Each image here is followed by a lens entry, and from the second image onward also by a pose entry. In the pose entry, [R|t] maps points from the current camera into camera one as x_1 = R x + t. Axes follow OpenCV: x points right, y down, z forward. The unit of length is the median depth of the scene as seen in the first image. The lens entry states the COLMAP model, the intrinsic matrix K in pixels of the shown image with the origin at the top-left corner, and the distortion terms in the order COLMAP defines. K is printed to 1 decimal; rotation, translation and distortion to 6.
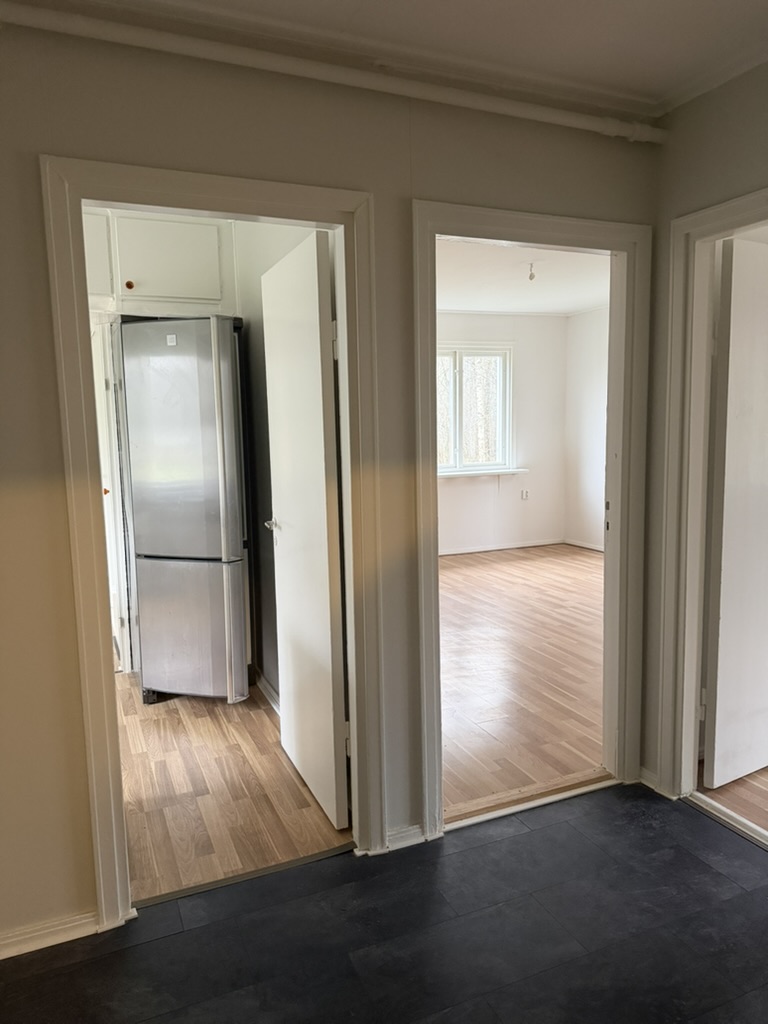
lens RADIAL K [[704.6, 0, 373.2], [0, 704.6, 507.8], [0, 0, 1]] dist [0.134209, -0.218475]
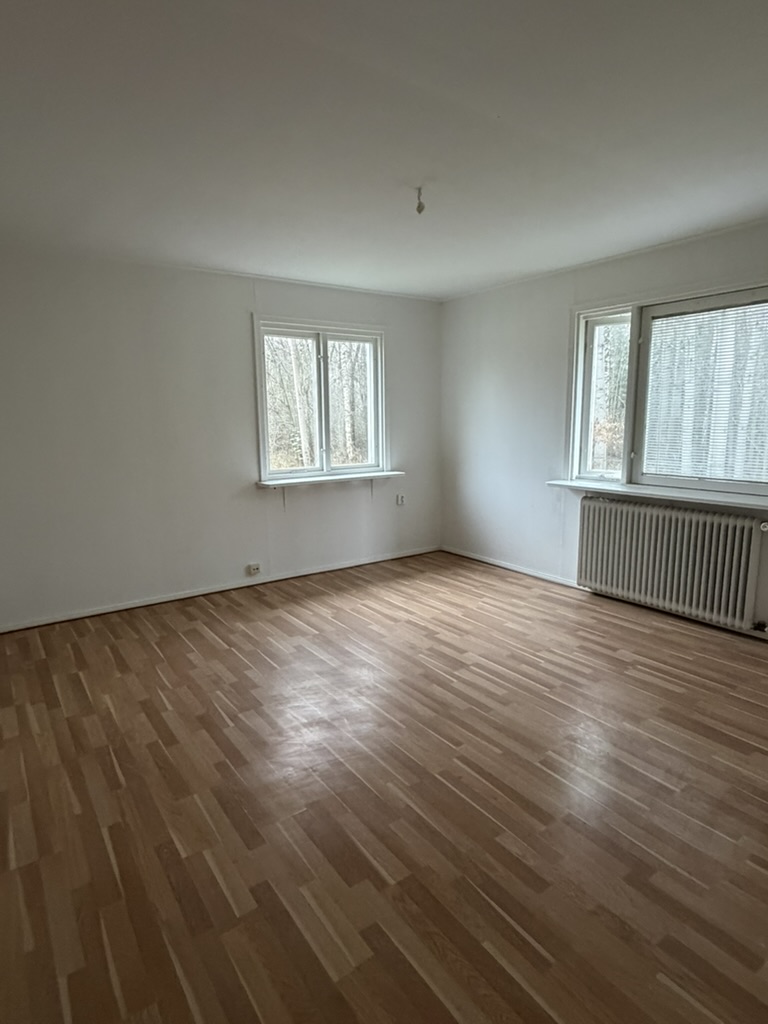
lens RADIAL K [[576.2, 0, 384.0], [0, 576.2, 512.0], [0, 0, 1]] dist [-0.004037, -0.000916]
pose [[0.977441, -0.024628, 0.209770, 0.044354], [0.015900, 0.998940, 0.043196, -0.037646], [-0.210611, -0.038886, 0.976796, 0.316727]]
